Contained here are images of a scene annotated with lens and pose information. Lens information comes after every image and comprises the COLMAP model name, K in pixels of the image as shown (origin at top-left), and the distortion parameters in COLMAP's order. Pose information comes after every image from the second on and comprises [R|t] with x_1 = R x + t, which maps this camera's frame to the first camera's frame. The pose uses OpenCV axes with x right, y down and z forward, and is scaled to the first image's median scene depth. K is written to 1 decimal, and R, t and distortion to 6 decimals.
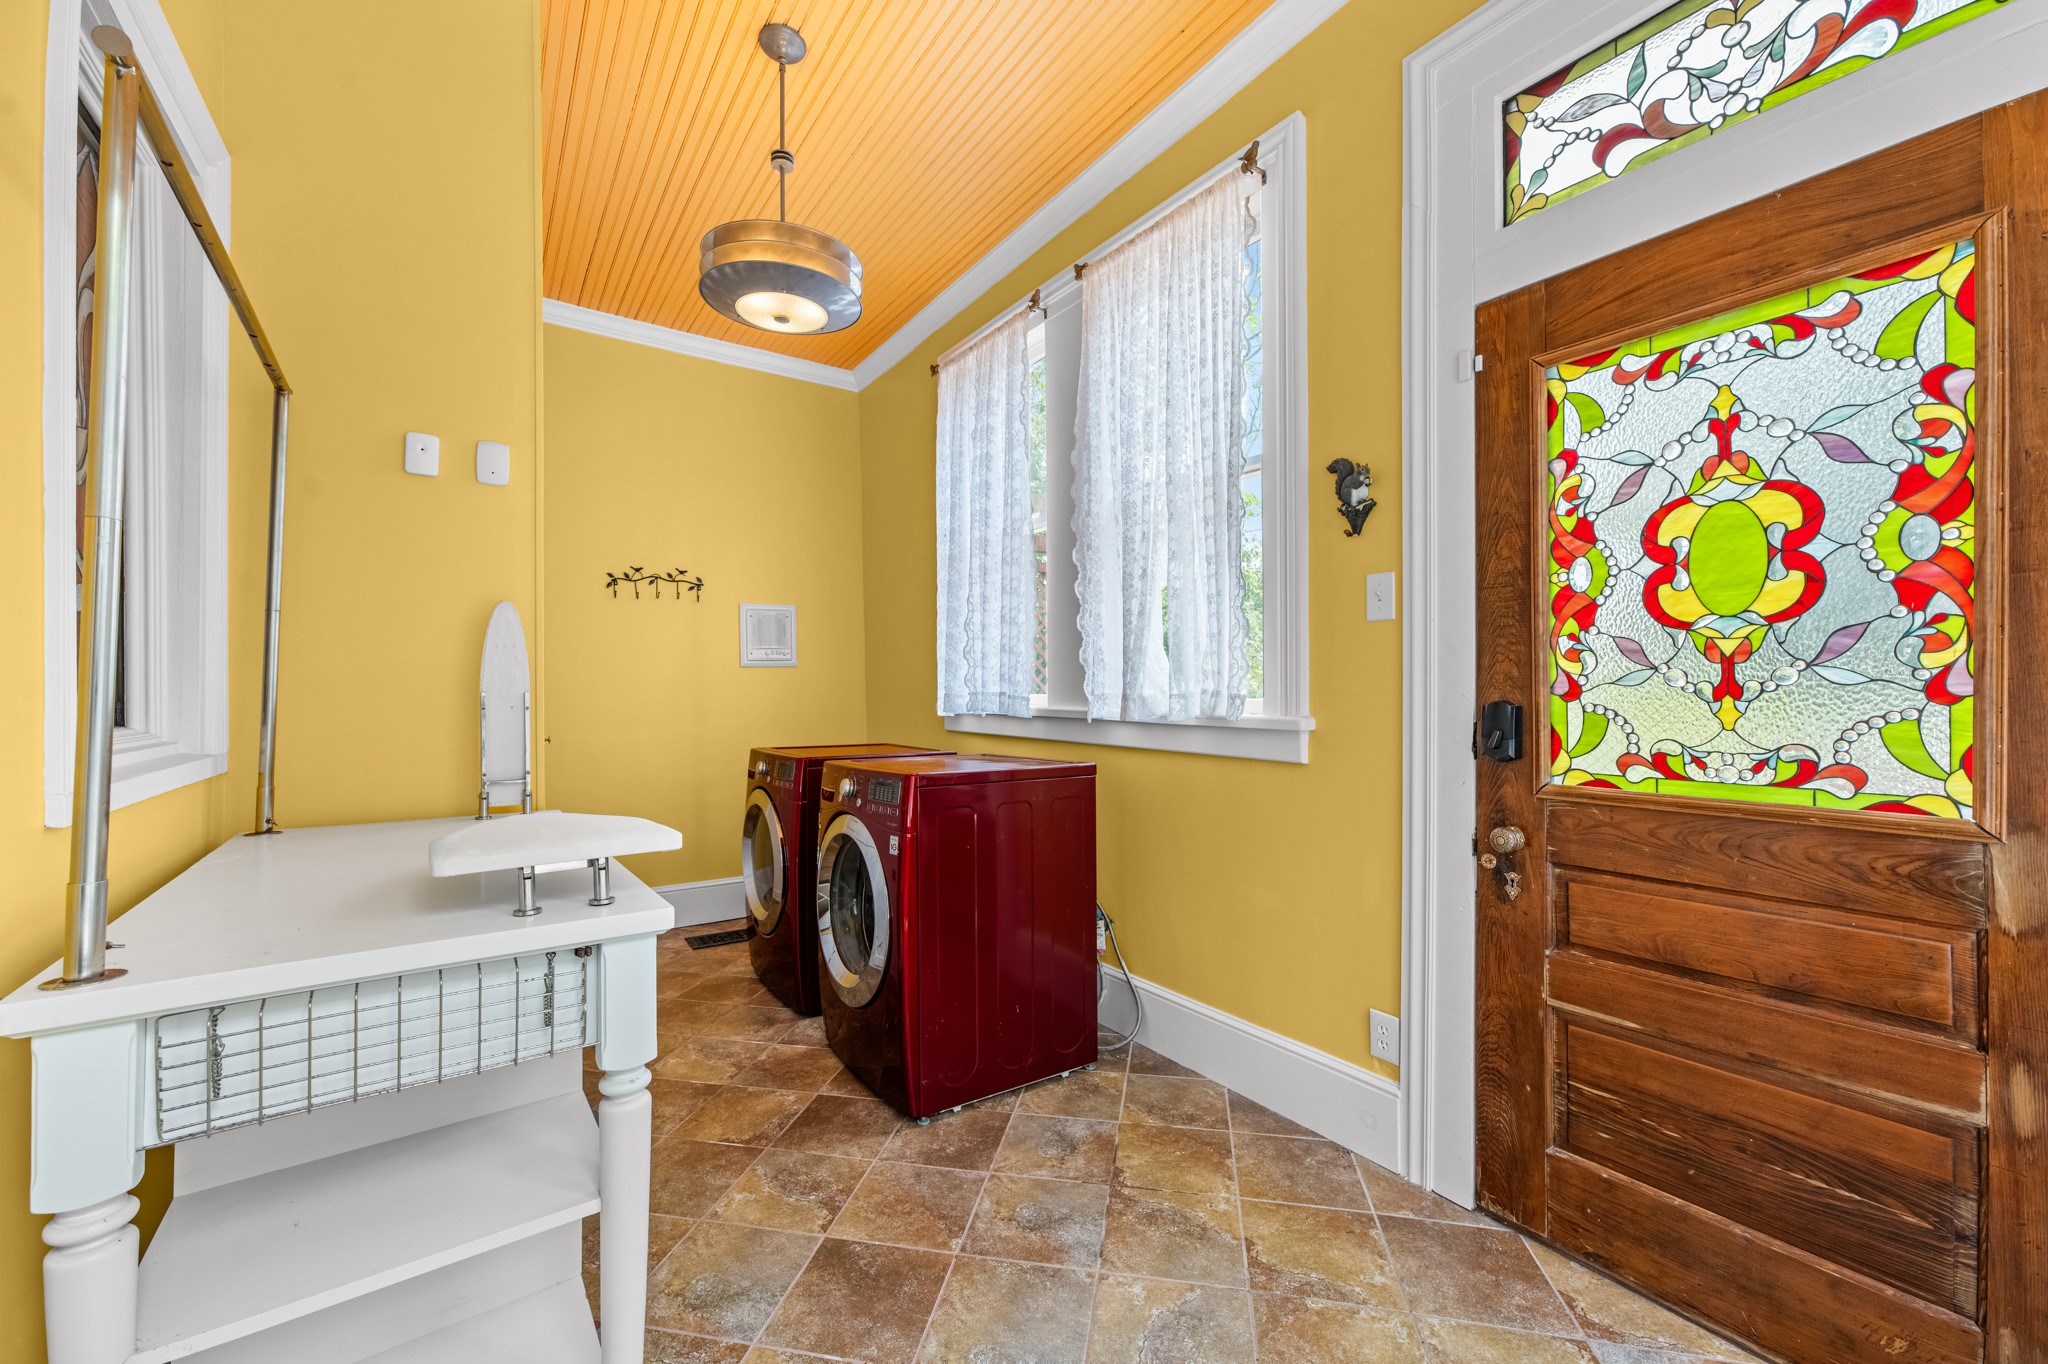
lens RADIAL K [[814.7, 0, 988.6], [0, 814.7, 677.1], [0, 0, 1]] dist [-0.002076, 0.000001]
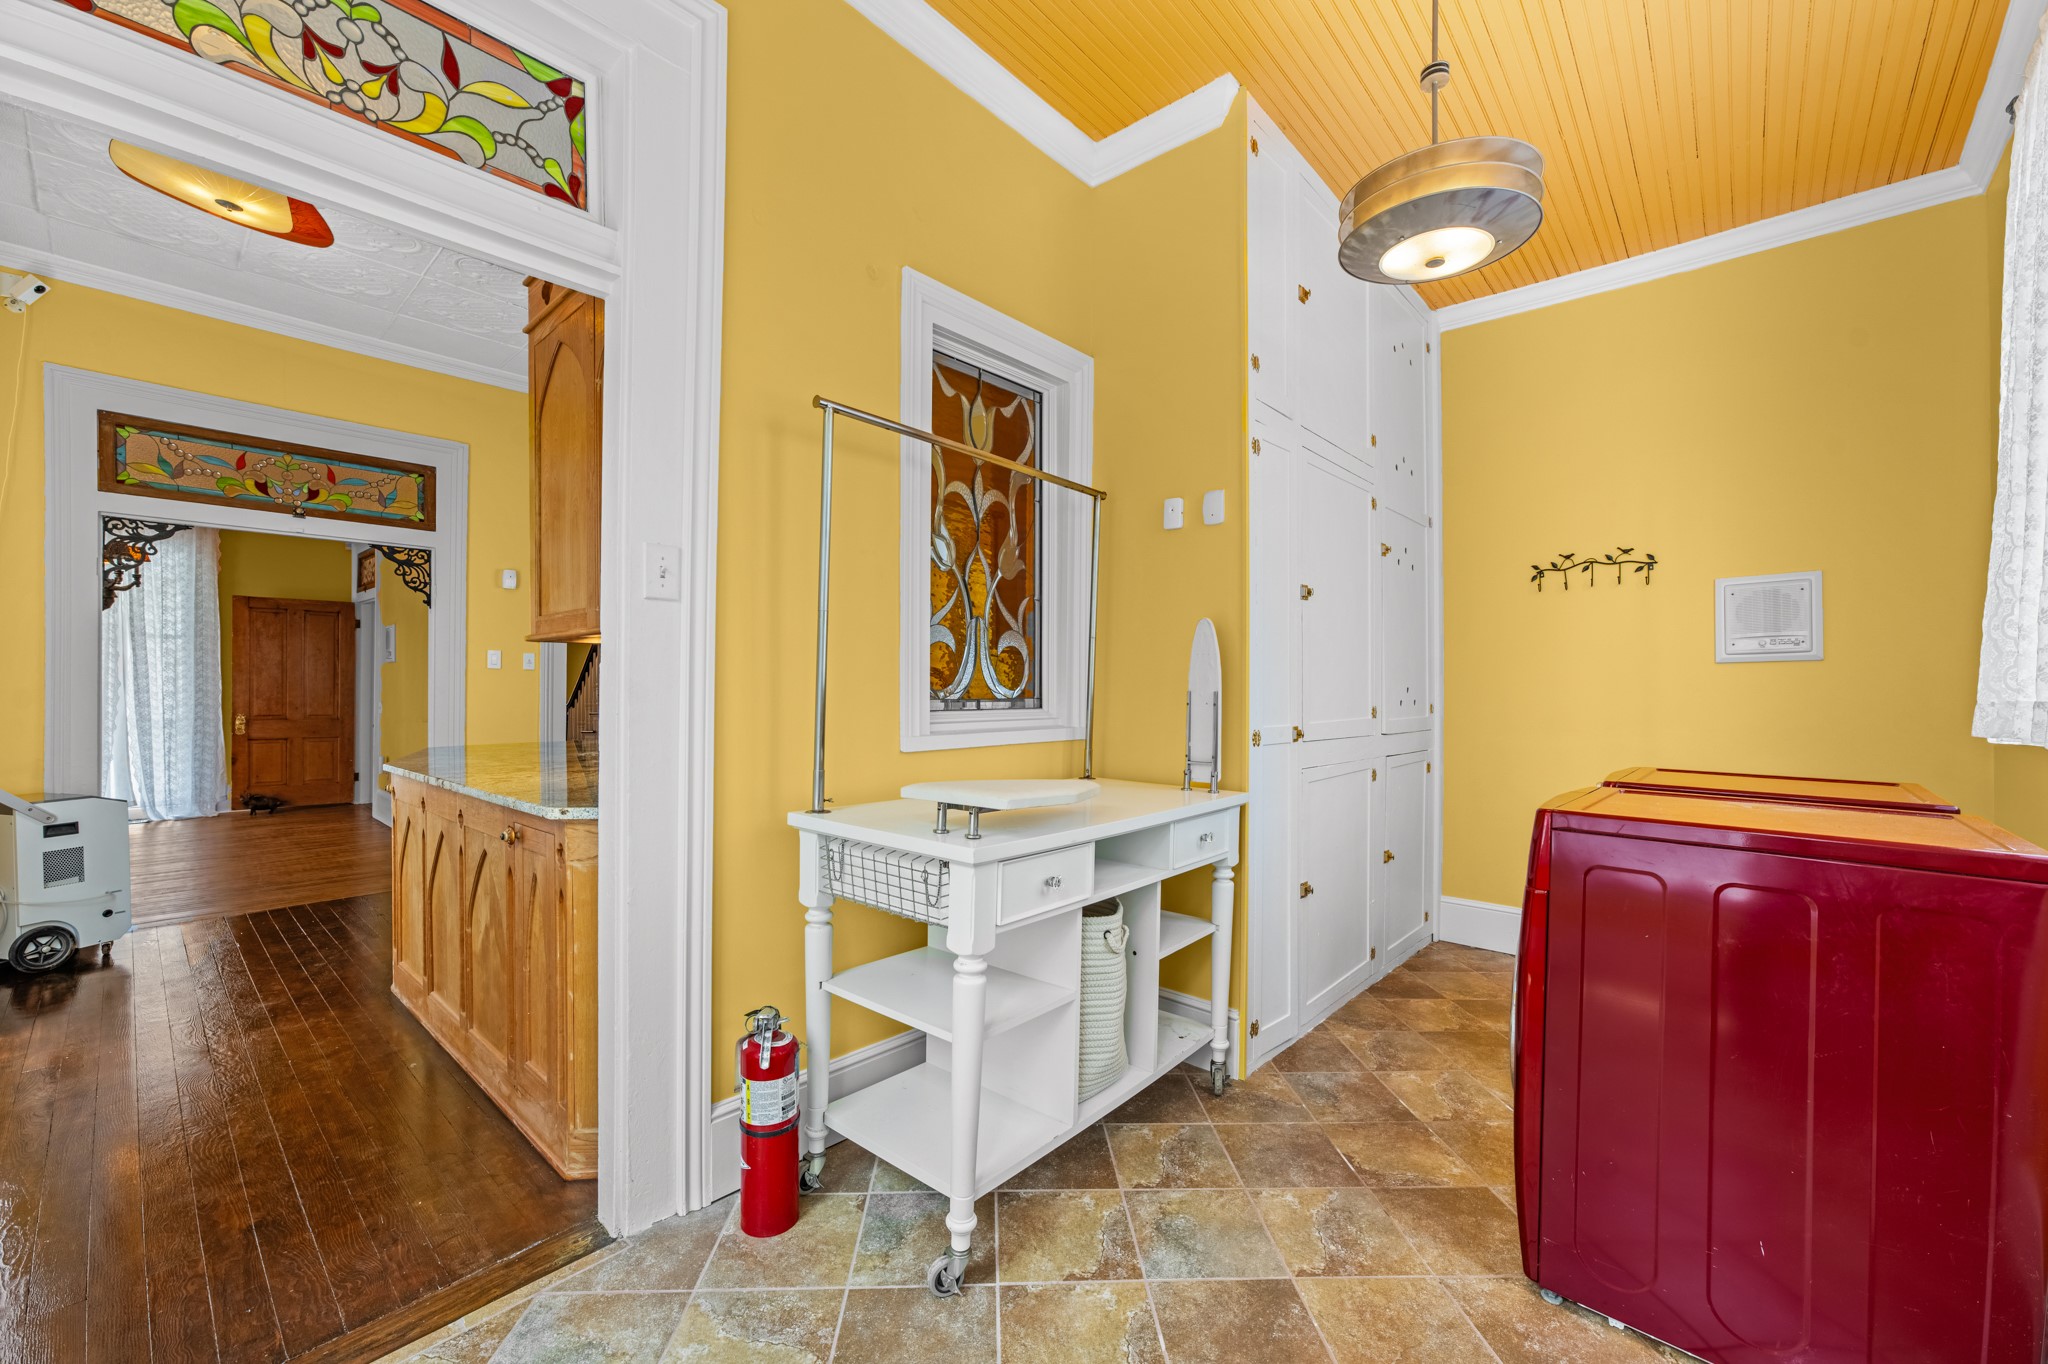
lens RADIAL K [[802.1, 0, 1024.4], [0, 802.1, 692.6], [0, 0, 1]] dist [-0.039594, 0.026746]
pose [[0.255092, 0.008033, -0.966884, 0.456399], [0.007112, 0.999923, 0.010184, 0.005053], [0.966891, -0.009474, 0.255015, 0.371905]]
